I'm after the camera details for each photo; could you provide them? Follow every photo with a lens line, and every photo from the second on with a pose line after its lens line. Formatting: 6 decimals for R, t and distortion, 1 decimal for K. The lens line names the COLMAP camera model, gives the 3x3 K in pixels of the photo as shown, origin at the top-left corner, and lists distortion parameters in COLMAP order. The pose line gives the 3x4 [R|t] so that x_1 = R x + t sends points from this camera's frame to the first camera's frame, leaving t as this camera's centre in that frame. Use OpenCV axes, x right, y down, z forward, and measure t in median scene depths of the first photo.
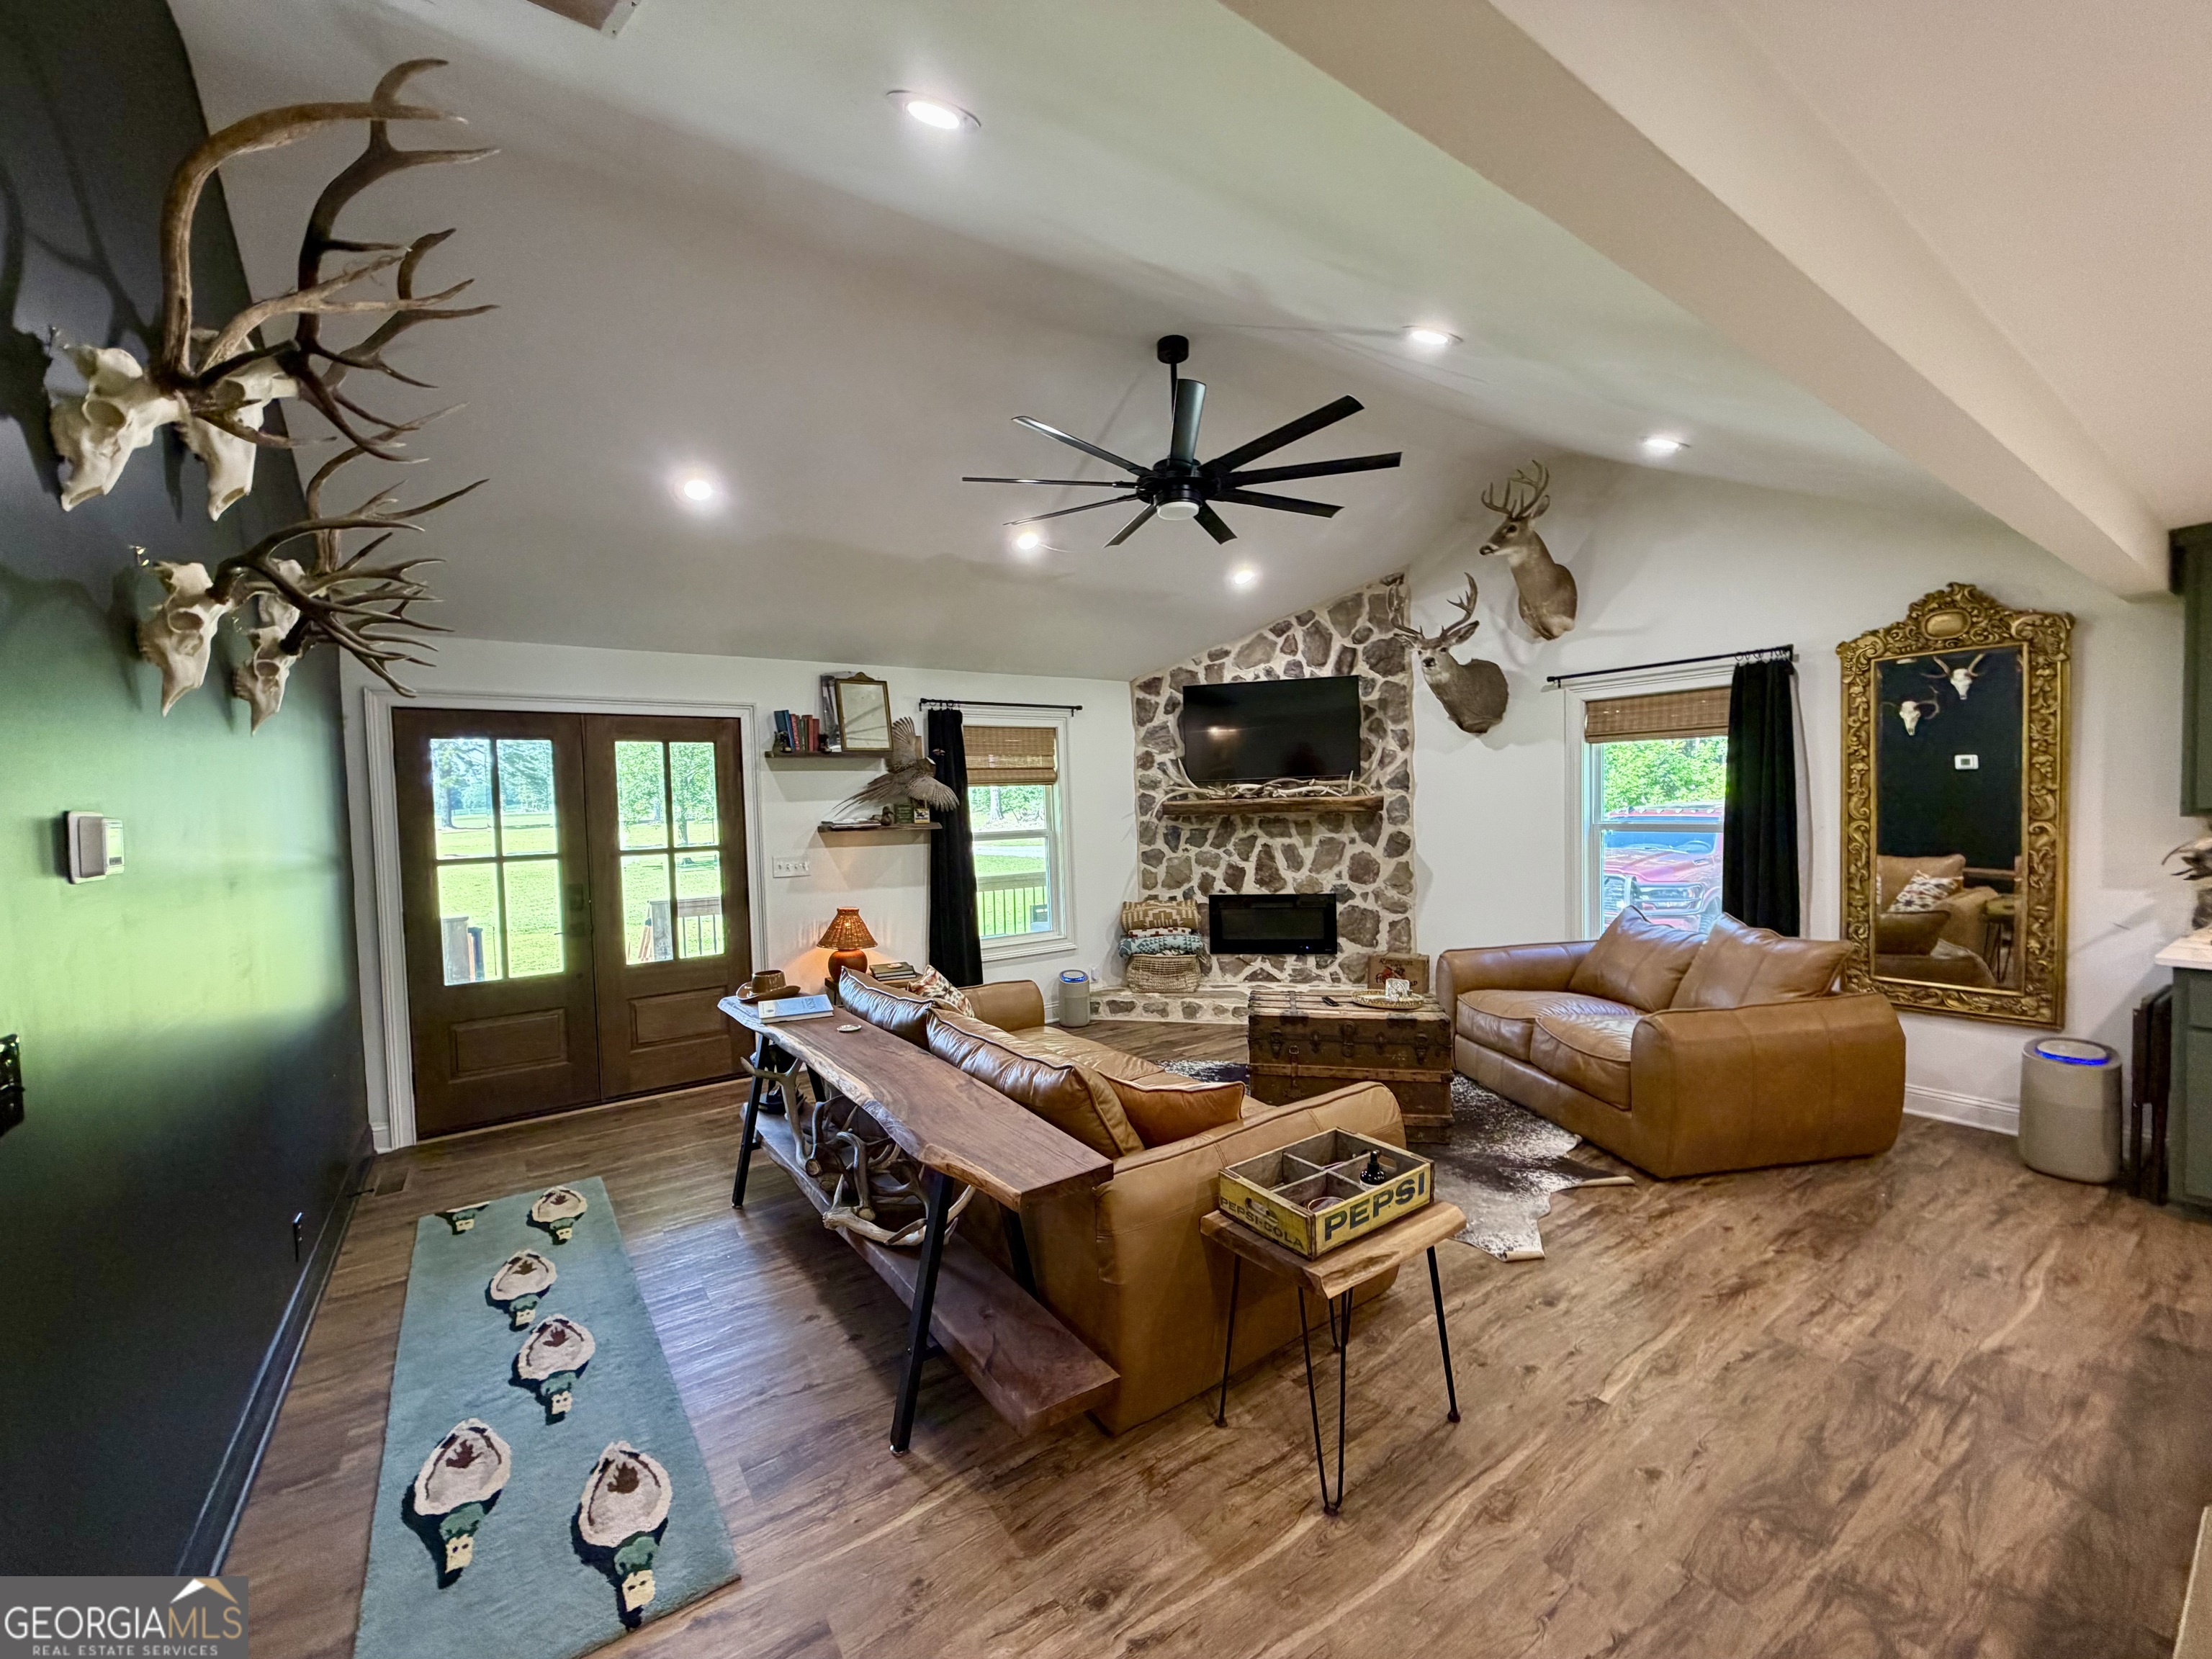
lens RADIAL K [[877.0, 0, 1099.7], [0, 877.0, 834.4], [0, 0, 1]] dist [0.001103, -0.000074]
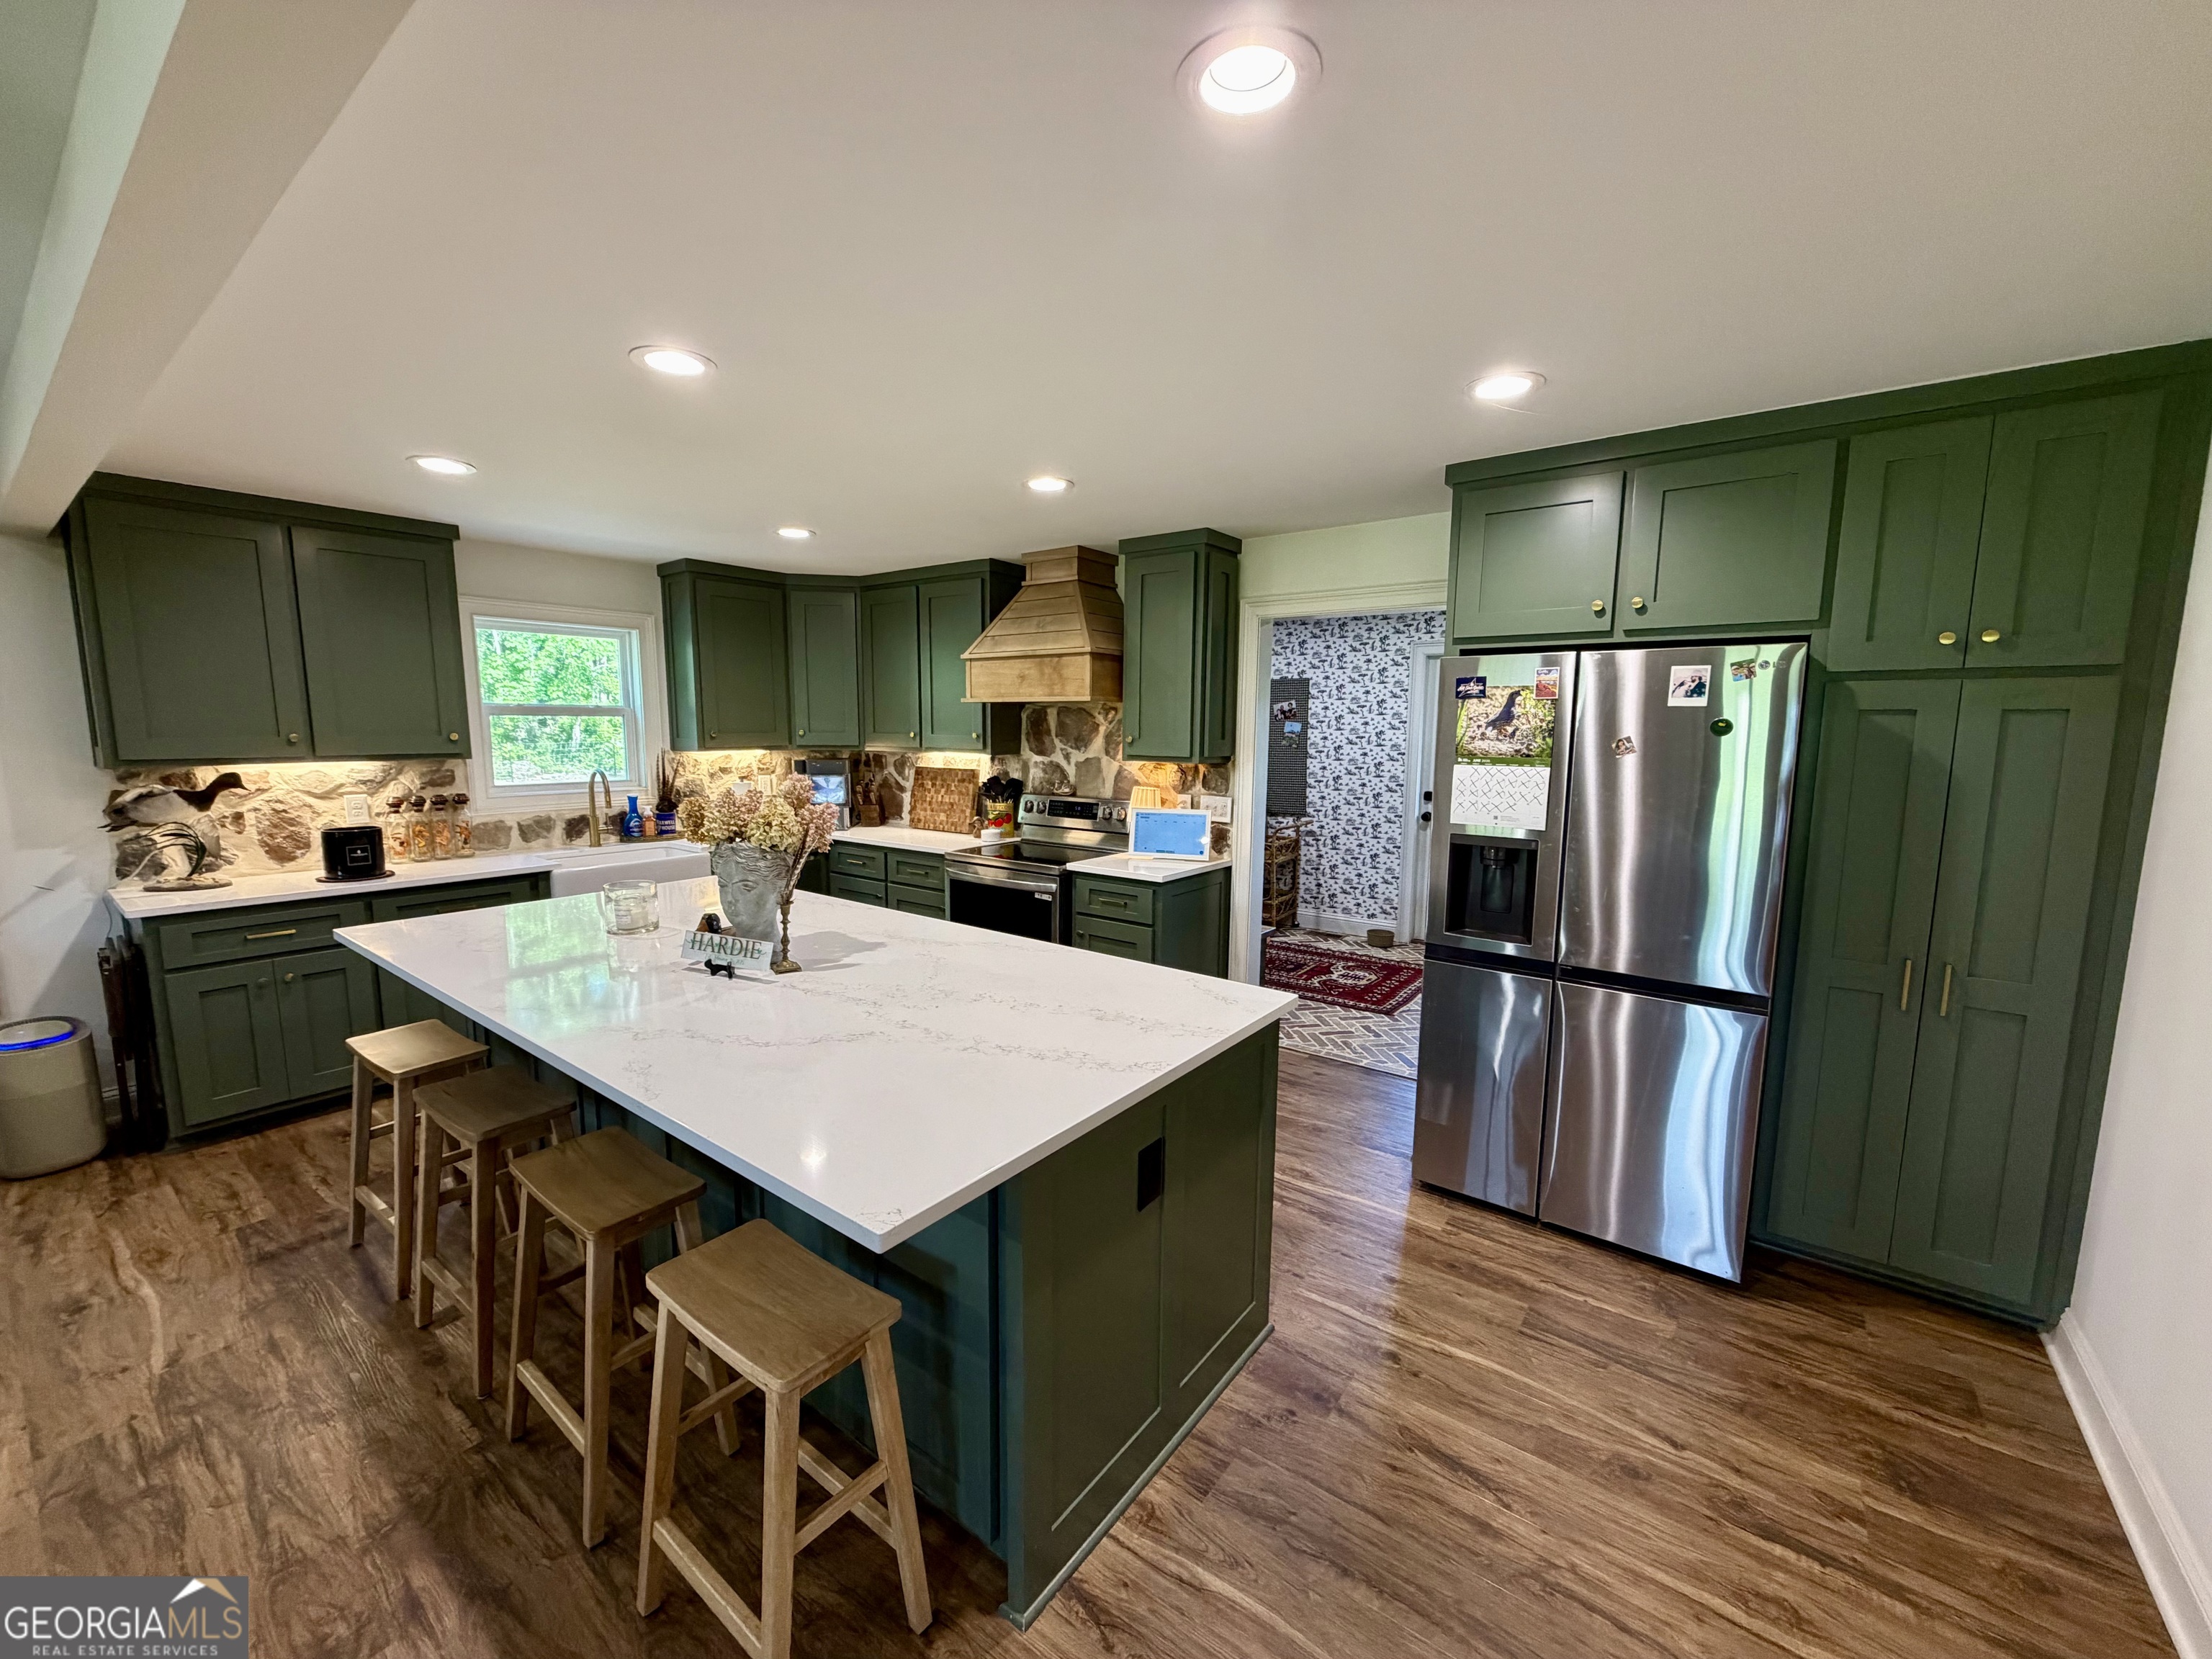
lens RADIAL K [[877.0, 0, 1096.9], [0, 877.0, 835.1], [0, 0, 1]] dist [0.001103, -0.000074]
pose [[-0.307295, -0.095306, 0.946830, -0.030429], [0.040752, 0.992741, 0.113154, -0.006578], [-0.950741, 0.073357, -0.301181, 0.122227]]
